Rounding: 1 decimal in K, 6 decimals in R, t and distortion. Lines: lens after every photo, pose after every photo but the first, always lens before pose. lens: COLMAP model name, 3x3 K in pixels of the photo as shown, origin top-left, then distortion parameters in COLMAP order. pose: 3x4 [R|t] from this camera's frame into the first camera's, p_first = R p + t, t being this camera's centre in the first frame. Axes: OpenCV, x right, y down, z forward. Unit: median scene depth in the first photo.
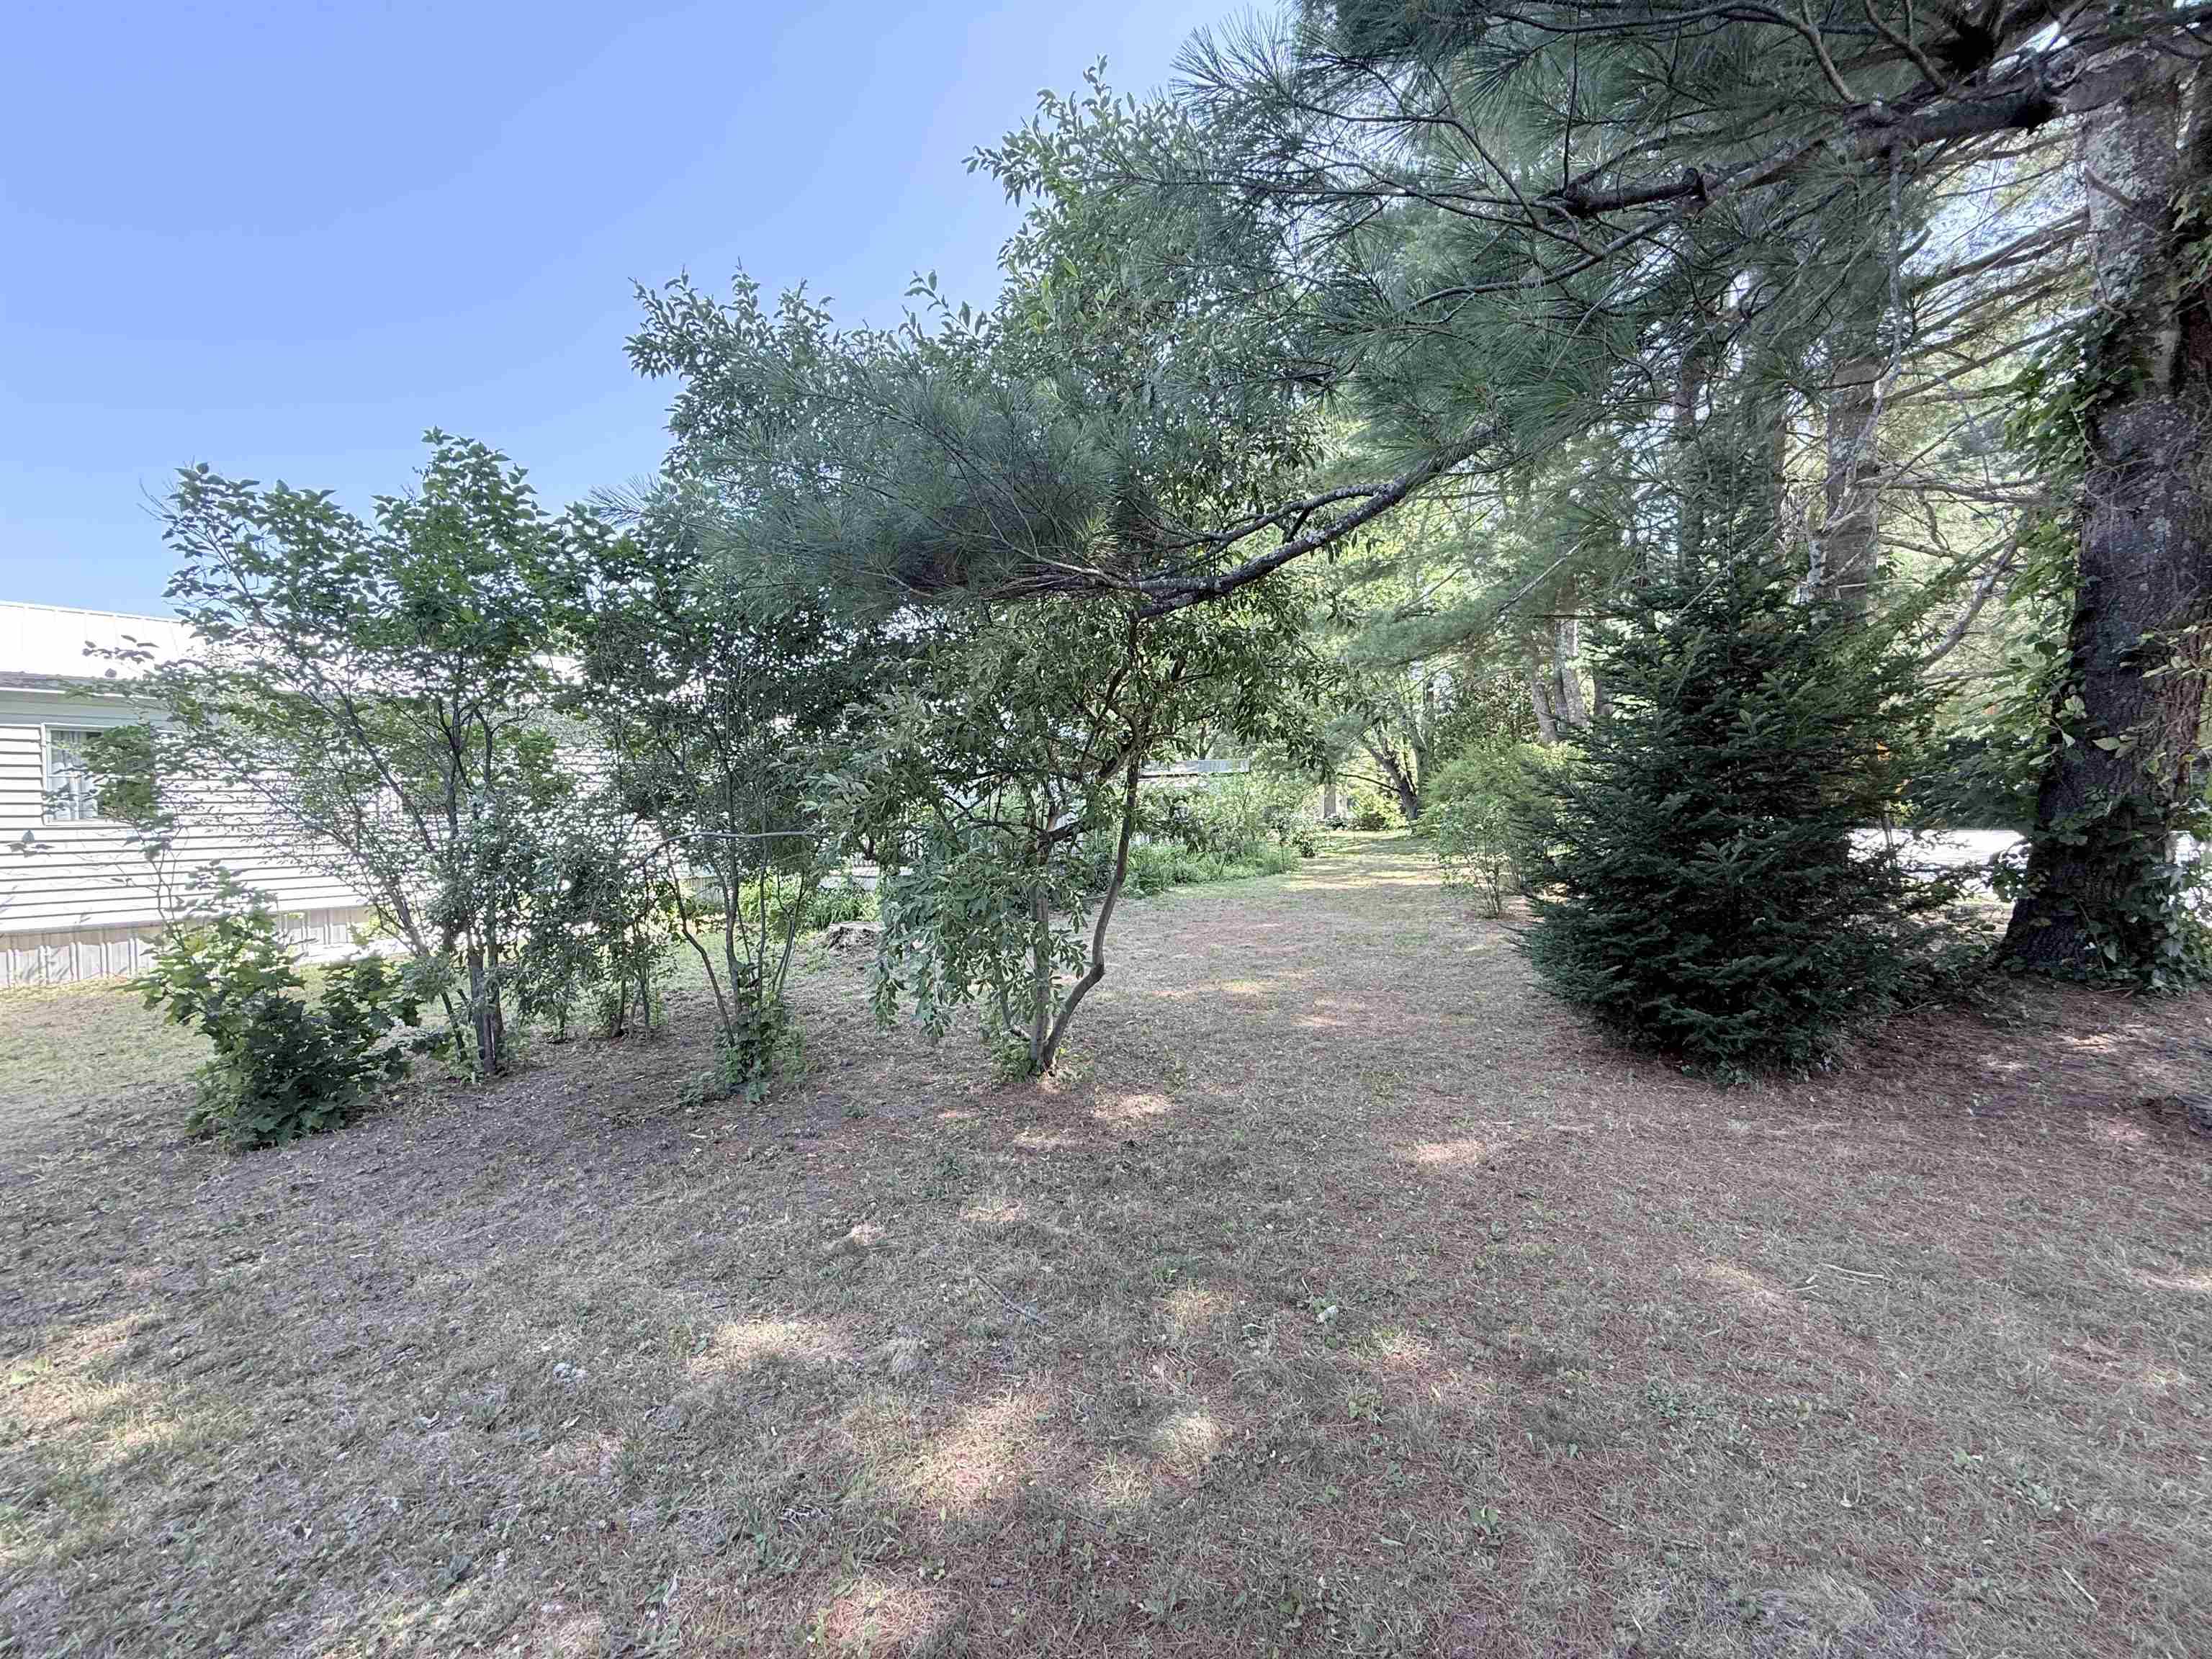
lens RADIAL K [[880.5, 0, 1102.4], [0, 880.5, 833.1], [0, 0, 1]] dist [-0.002290, -0.000347]
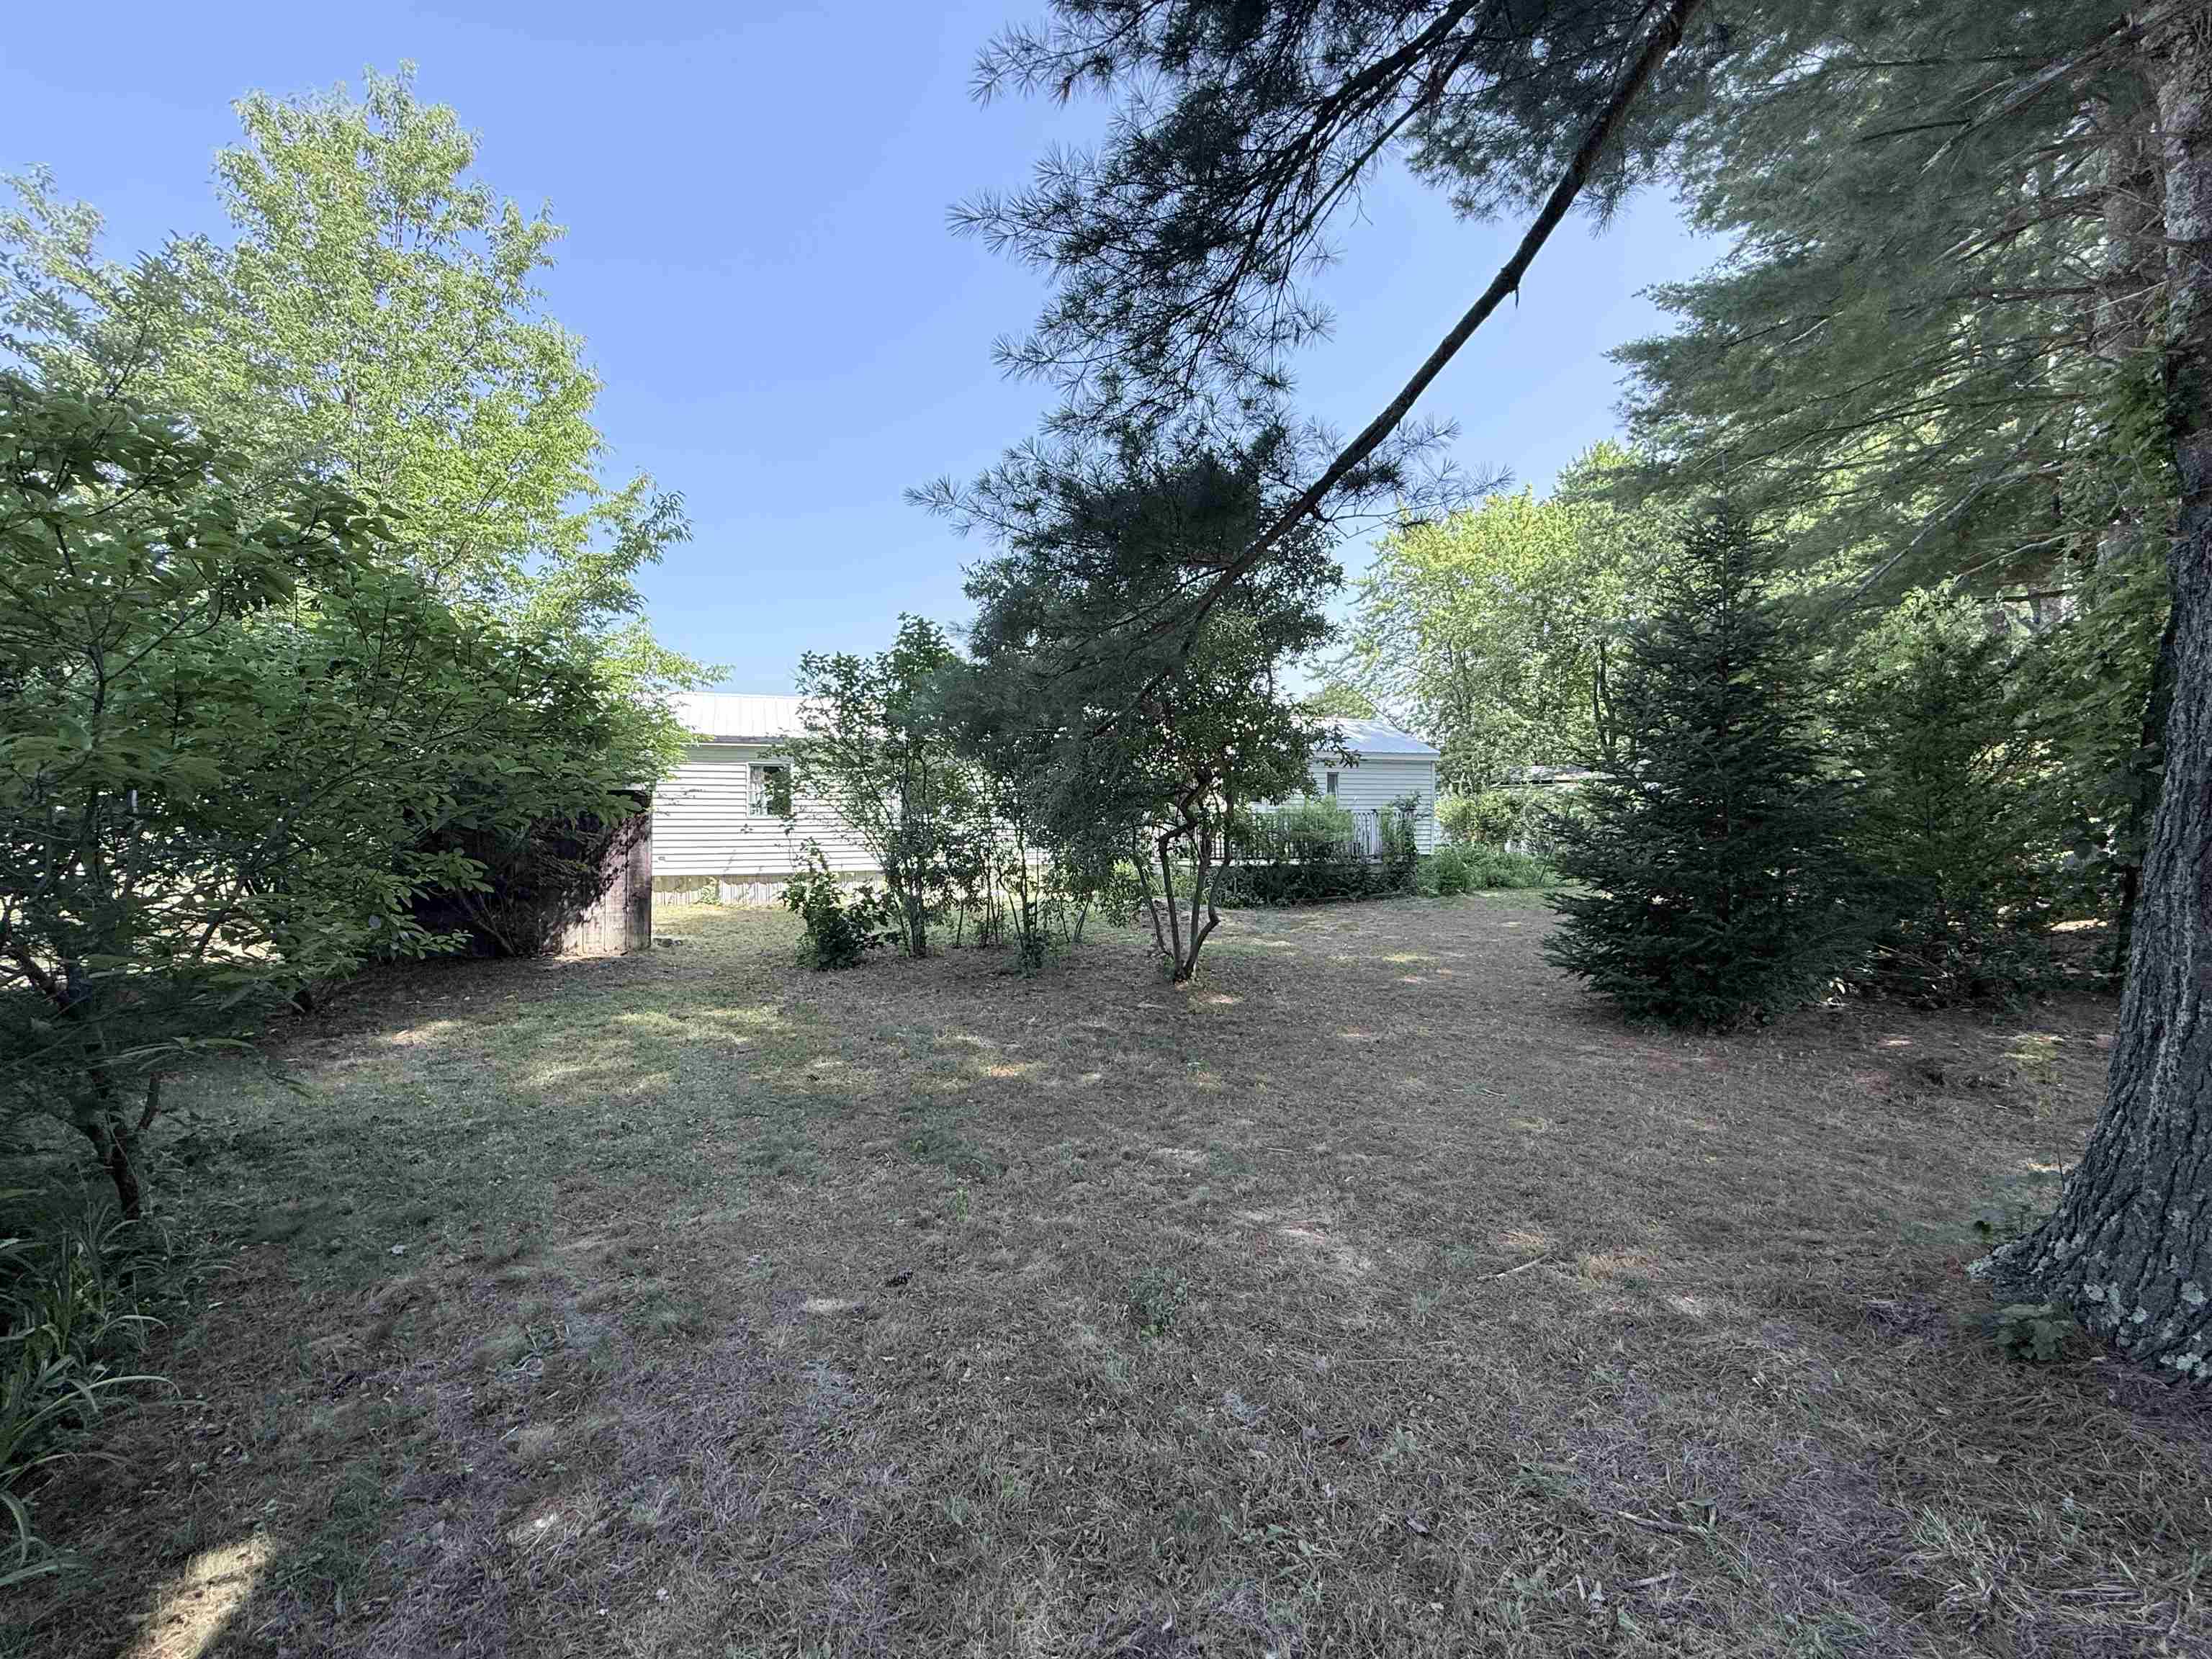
lens RADIAL K [[880.5, 0, 1109.2], [0, 880.5, 830.8], [0, 0, 1]] dist [-0.002290, -0.000347]
pose [[0.887543, 0.021538, -0.460221, 0.599482], [-0.024259, 0.999706, 0.000003, 0.002155], [0.460086, 0.011162, 0.887804, -0.543874]]
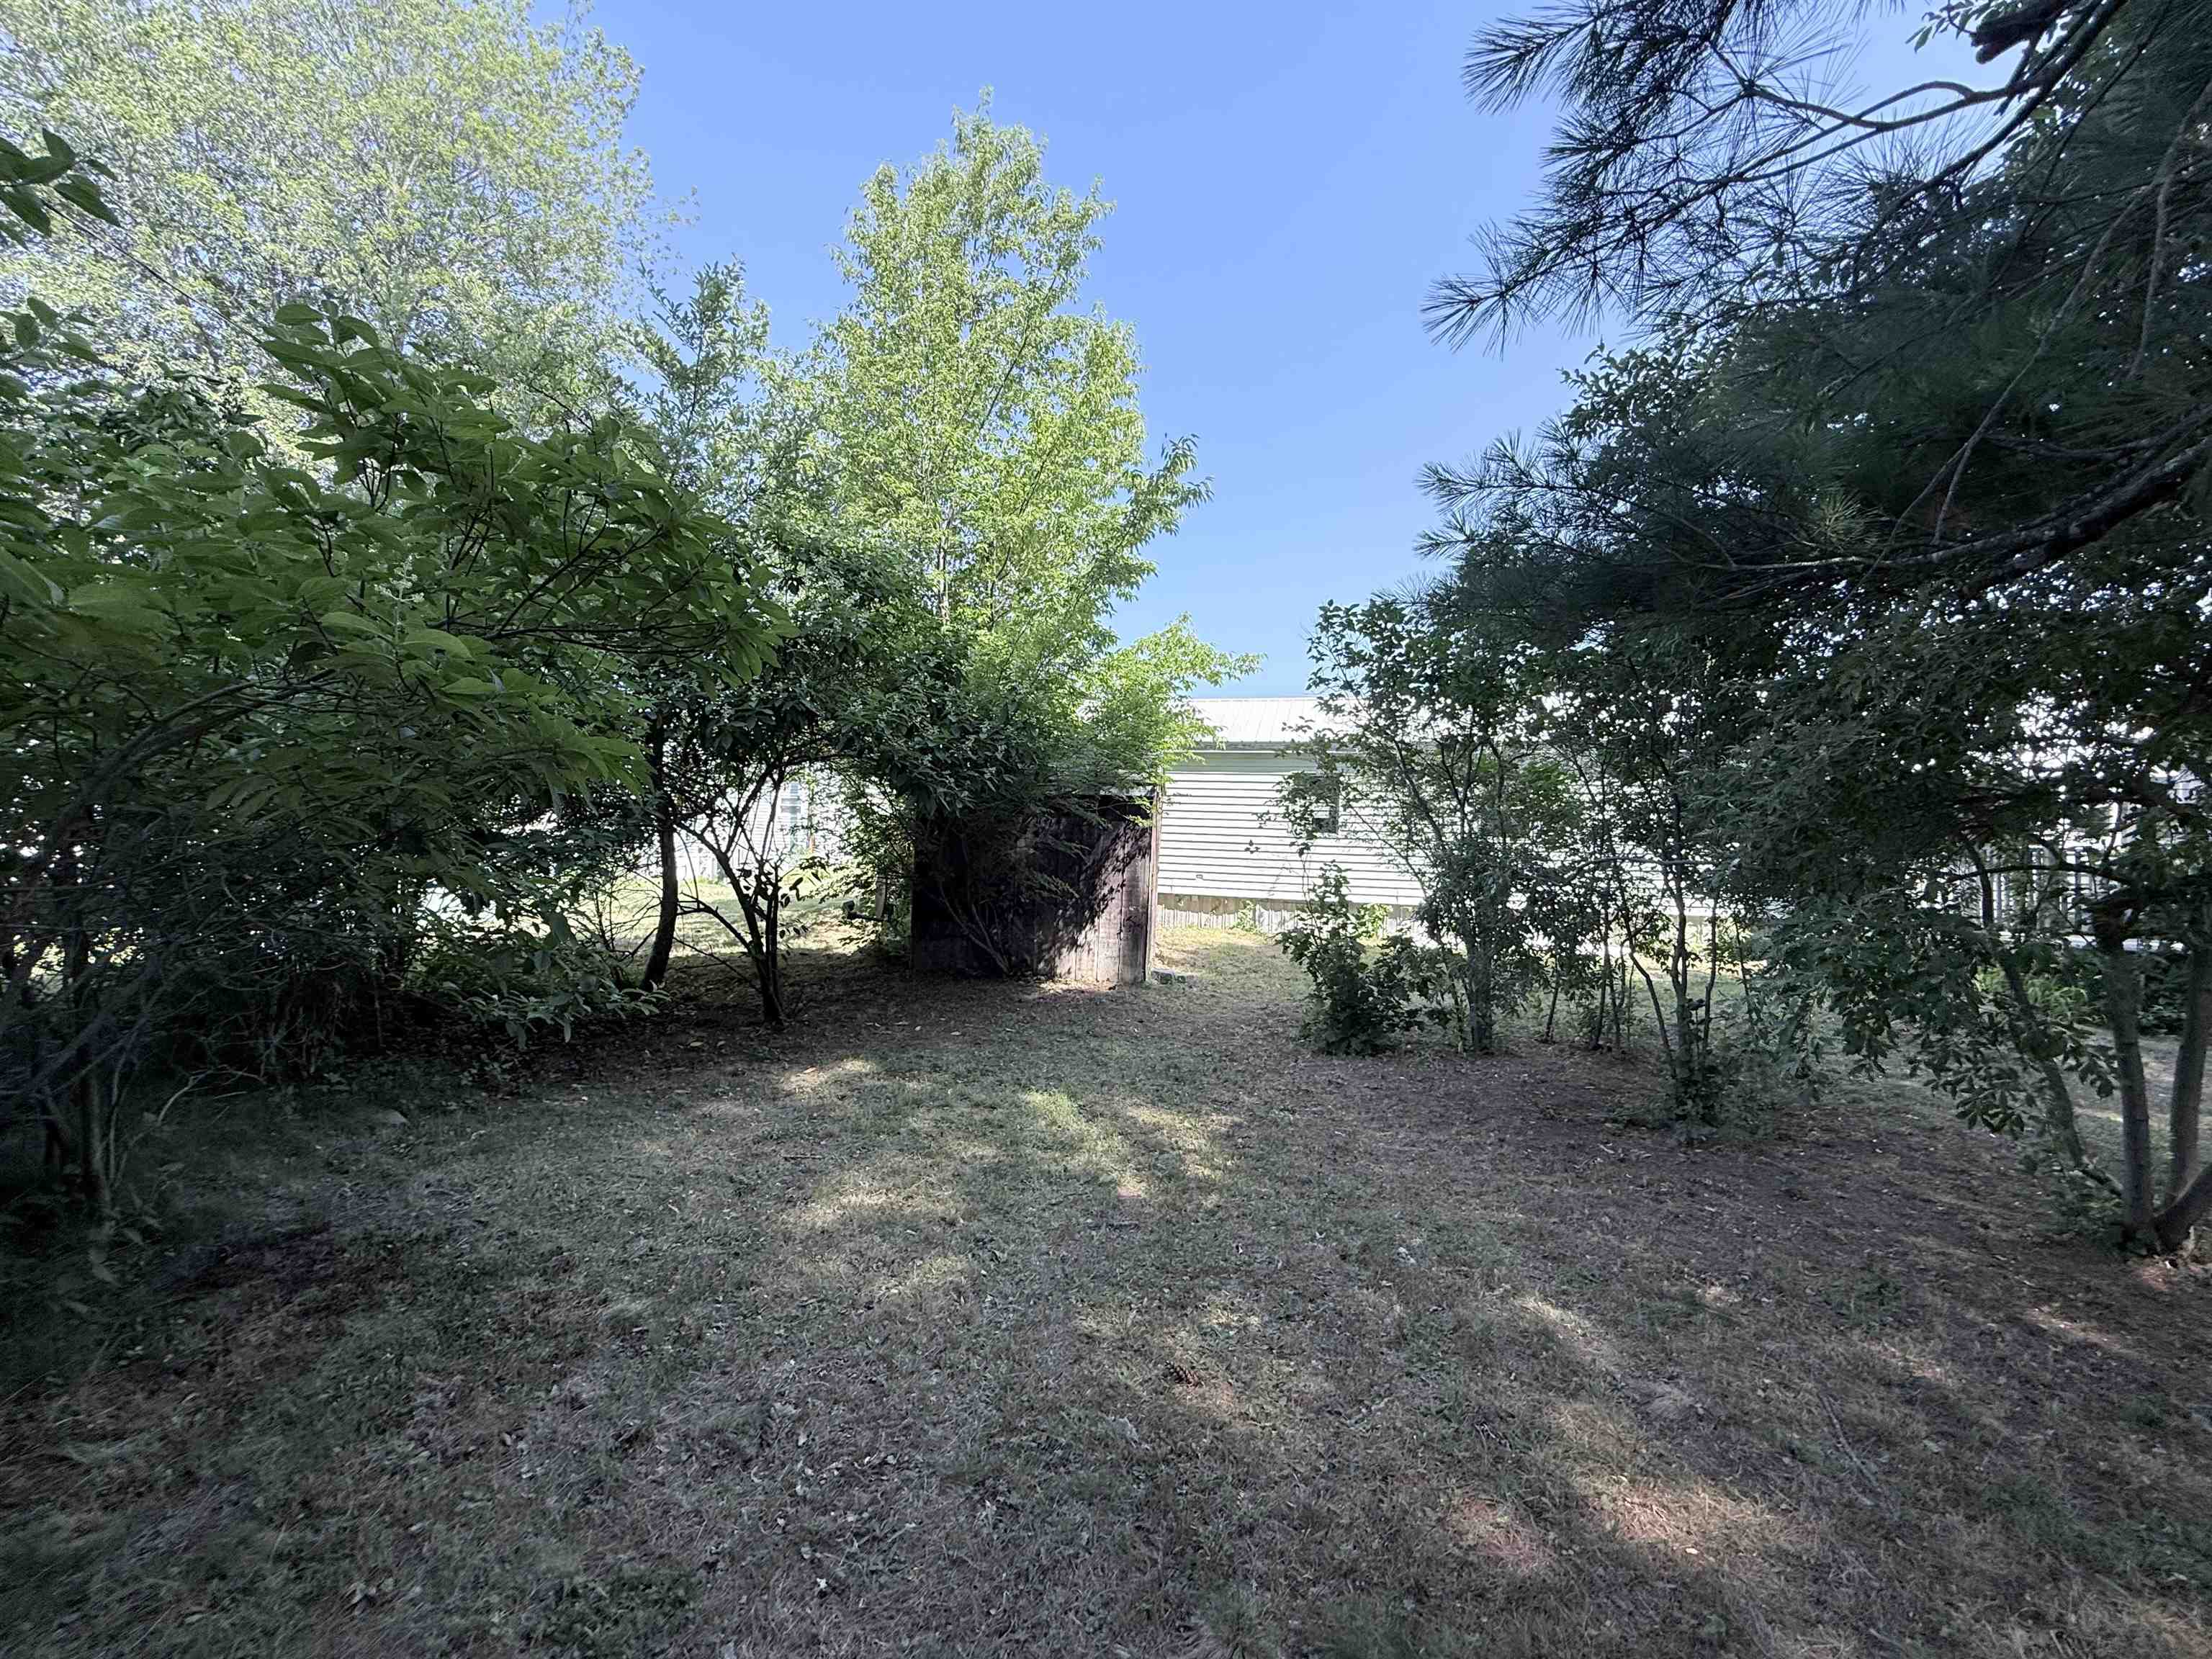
lens RADIAL K [[880.5, 0, 1094.1], [0, 880.5, 834.7], [0, 0, 1]] dist [-0.002290, -0.000347]
pose [[0.419411, 0.029618, -0.907313, 0.201024], [-0.059331, 0.998225, 0.005159, 0.004837], [0.905856, 0.051668, 0.420424, -0.000692]]
